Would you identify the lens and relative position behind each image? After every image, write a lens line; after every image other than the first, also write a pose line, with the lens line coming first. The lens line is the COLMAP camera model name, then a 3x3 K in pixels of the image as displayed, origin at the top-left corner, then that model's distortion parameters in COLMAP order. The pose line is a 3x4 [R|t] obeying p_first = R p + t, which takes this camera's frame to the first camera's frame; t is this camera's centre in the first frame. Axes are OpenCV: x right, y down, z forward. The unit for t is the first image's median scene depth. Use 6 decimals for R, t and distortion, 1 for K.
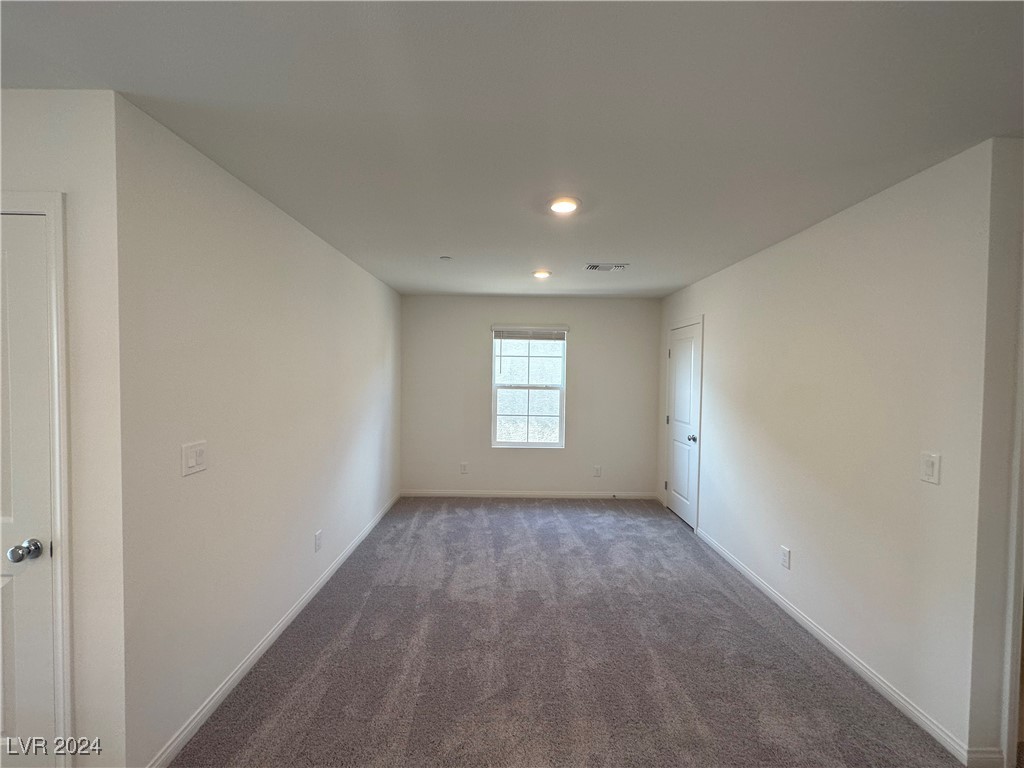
lens RADIAL K [[407.5, 0, 512.1], [0, 407.5, 381.6], [0, 0, 1]] dist [-0.002865, 0.001074]
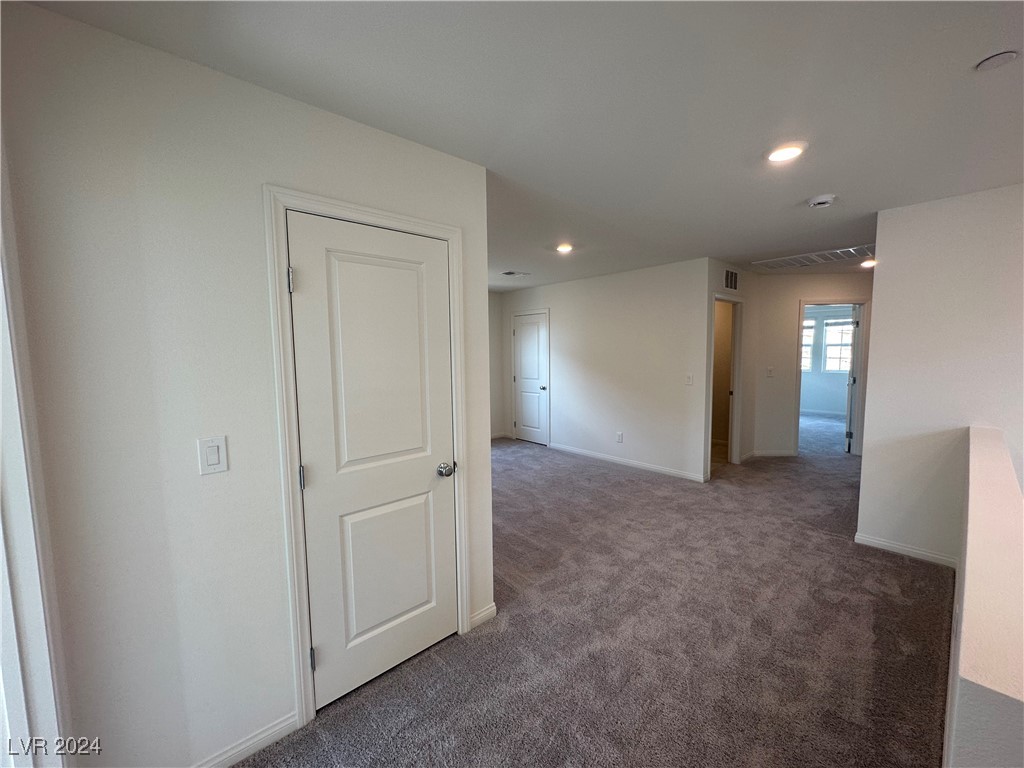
lens RADIAL K [[407.5, 0, 508.8], [0, 407.5, 388.4], [0, 0, 1]] dist [-0.002865, 0.001074]
pose [[0.753271, -0.086464, 0.652002, -0.792140], [0.036731, 0.995304, 0.089553, -0.004841], [-0.656684, -0.043509, 0.752910, -0.102210]]
